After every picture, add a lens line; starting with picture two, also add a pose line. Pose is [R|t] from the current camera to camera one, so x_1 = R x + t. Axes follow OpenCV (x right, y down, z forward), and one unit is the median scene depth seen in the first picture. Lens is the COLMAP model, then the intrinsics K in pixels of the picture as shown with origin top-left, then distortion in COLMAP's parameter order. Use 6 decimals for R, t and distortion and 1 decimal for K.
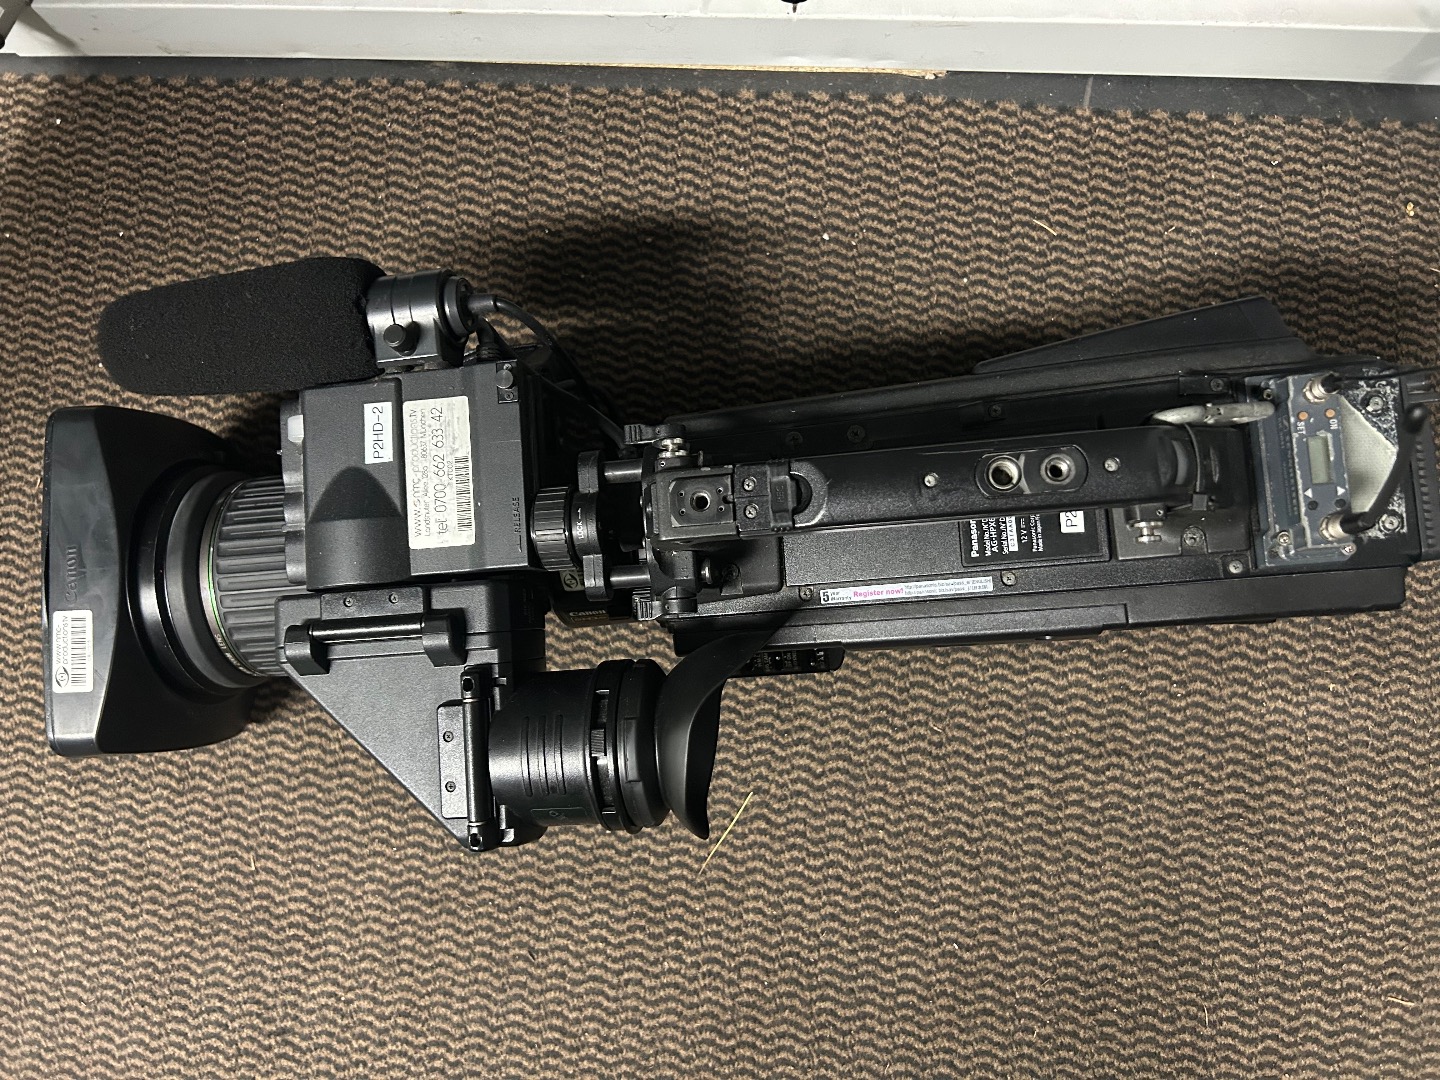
lens RADIAL K [[1141.1, 0, 750.5], [0, 1141.1, 542.4], [0, 0, 1]] dist [0.035798, -0.074214]
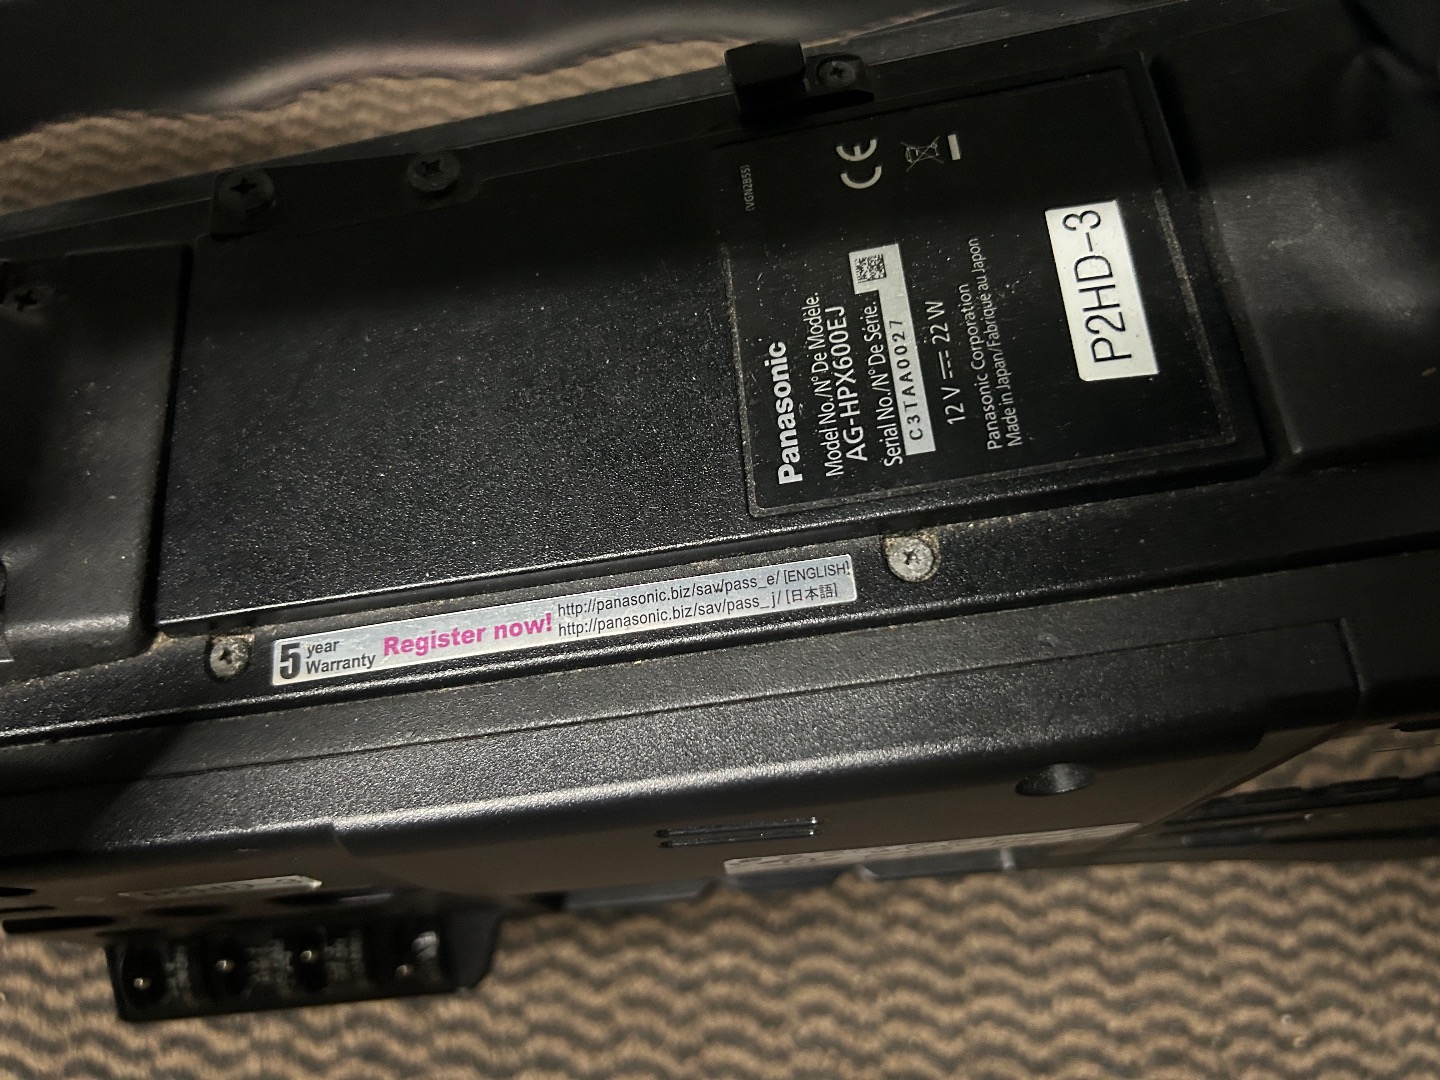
lens RADIAL K [[1141.1, 0, 750.5], [0, 1141.1, 542.4], [0, 0, 1]] dist [0.035798, -0.074214]
pose [[0.995400, 0.010018, 0.095285, 0.115382], [0.020820, 0.948135, -0.317185, 0.085026], [-0.093521, 0.317710, 0.943565, 0.532149]]
